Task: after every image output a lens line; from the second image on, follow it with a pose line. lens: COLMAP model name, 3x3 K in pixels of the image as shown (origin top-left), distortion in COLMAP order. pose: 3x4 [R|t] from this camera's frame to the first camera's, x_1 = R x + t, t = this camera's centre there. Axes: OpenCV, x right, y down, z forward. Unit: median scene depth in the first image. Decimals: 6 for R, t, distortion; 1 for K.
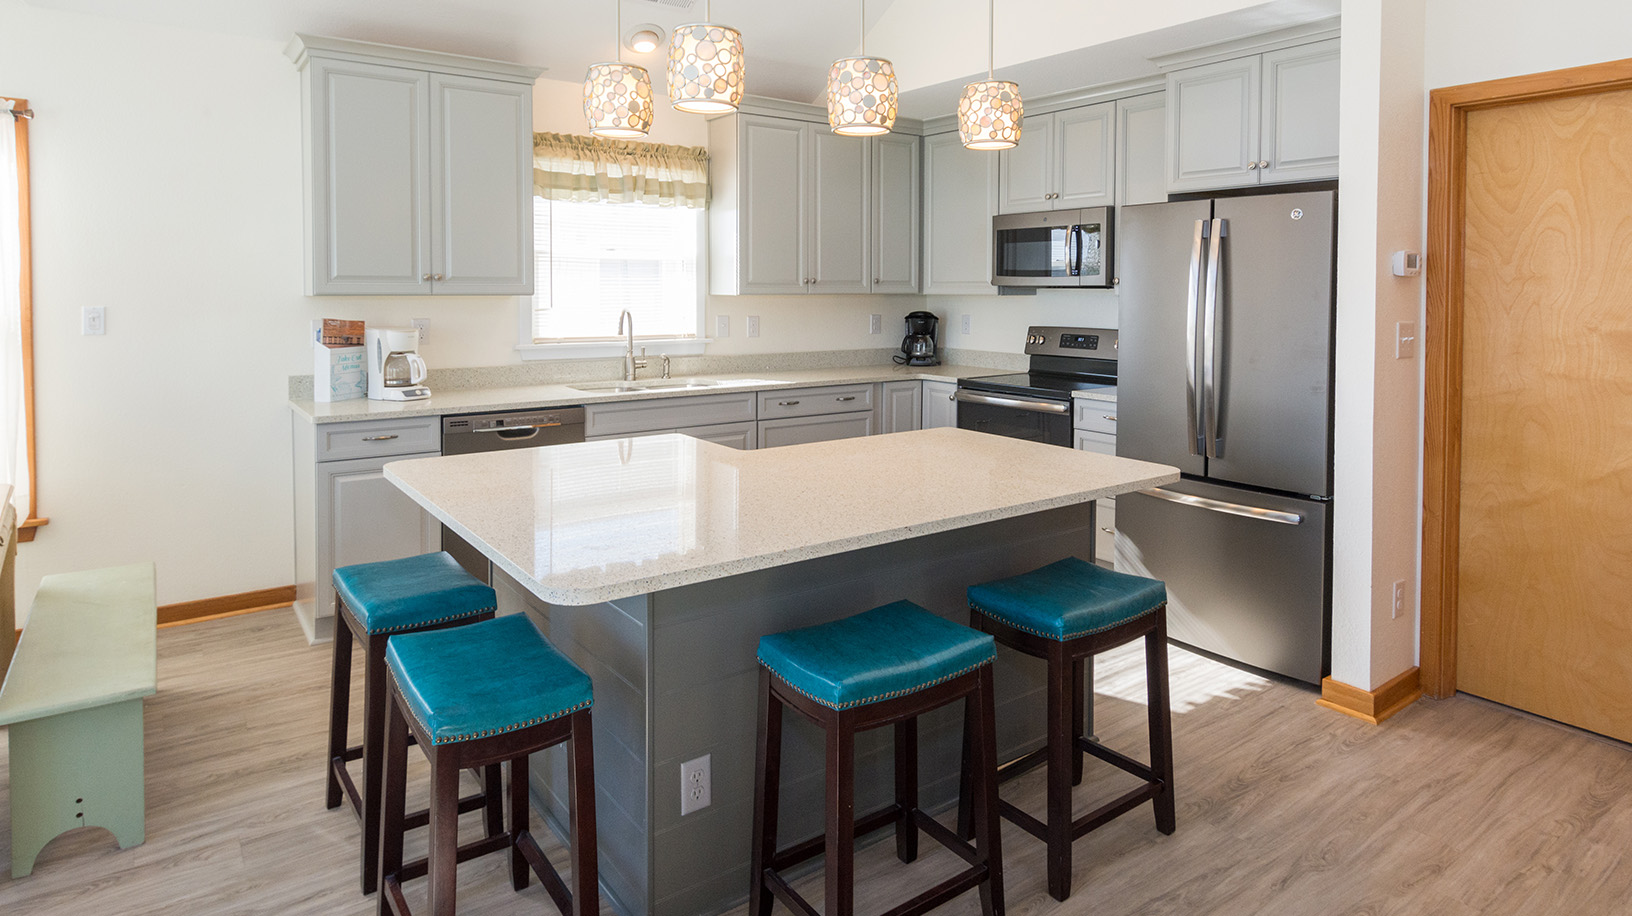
lens RADIAL K [[934.6, 0, 818.0], [0, 934.6, 316.2], [0, 0, 1]] dist [-0.000016, 0.000352]
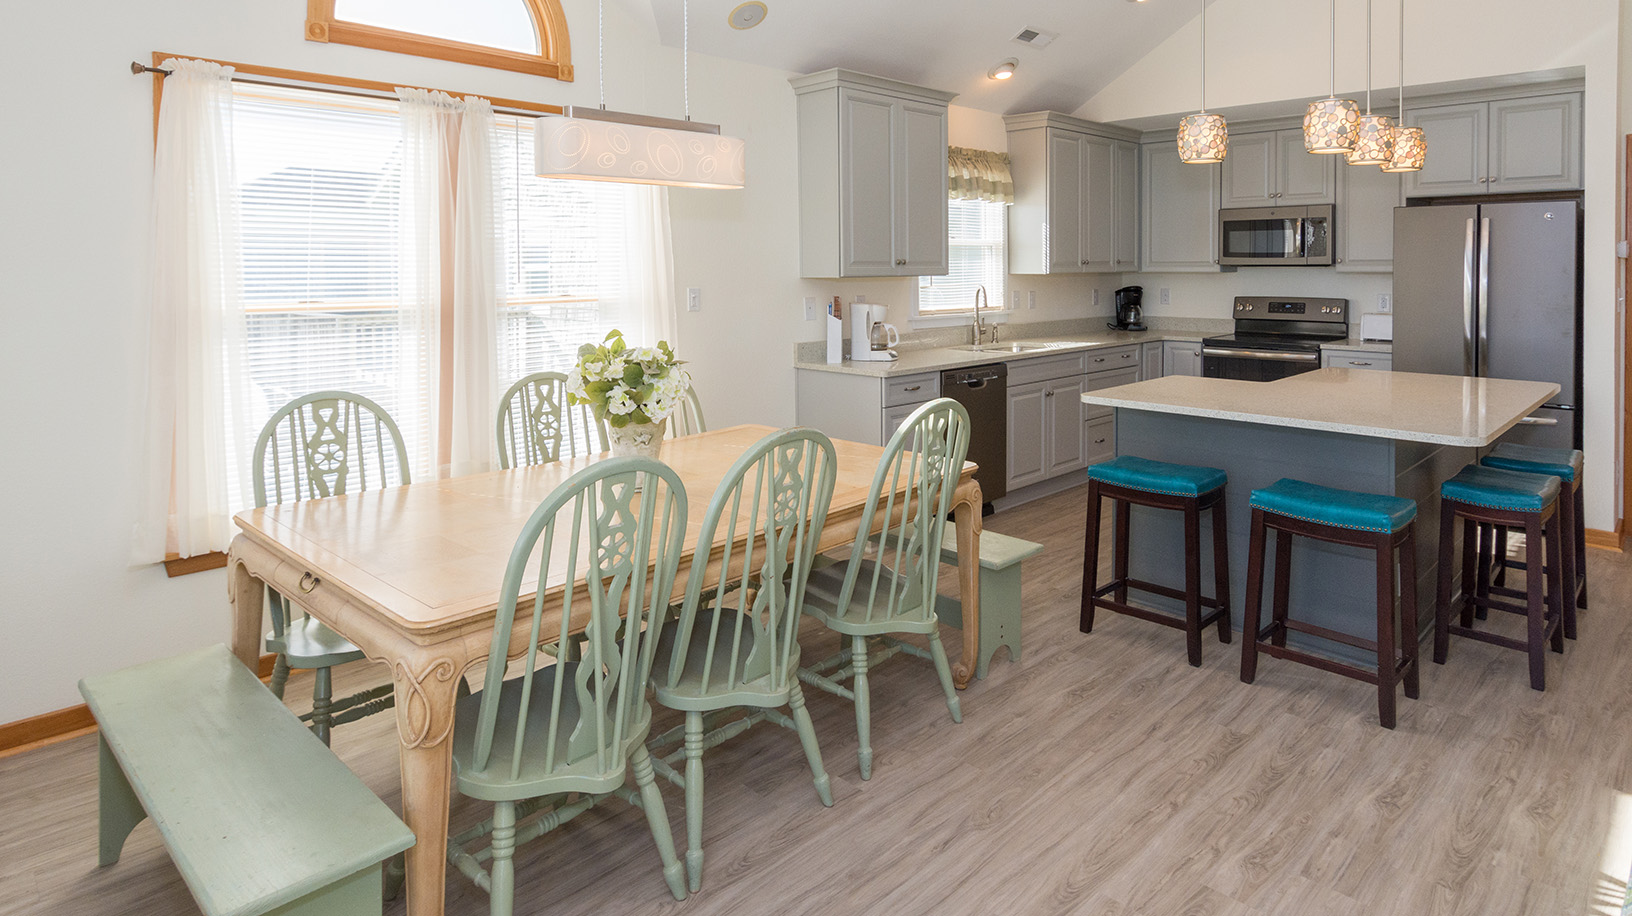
lens RADIAL K [[958.8, 0, 854.3], [0, 958.8, 282.1], [0, 0, 1]] dist [0.001375, 0.000198]
pose [[0.983835, -0.010443, 0.178772, -0.565883], [0.012580, 0.999862, -0.010824, -0.001420], [-0.178634, 0.012898, 0.983831, -0.201008]]
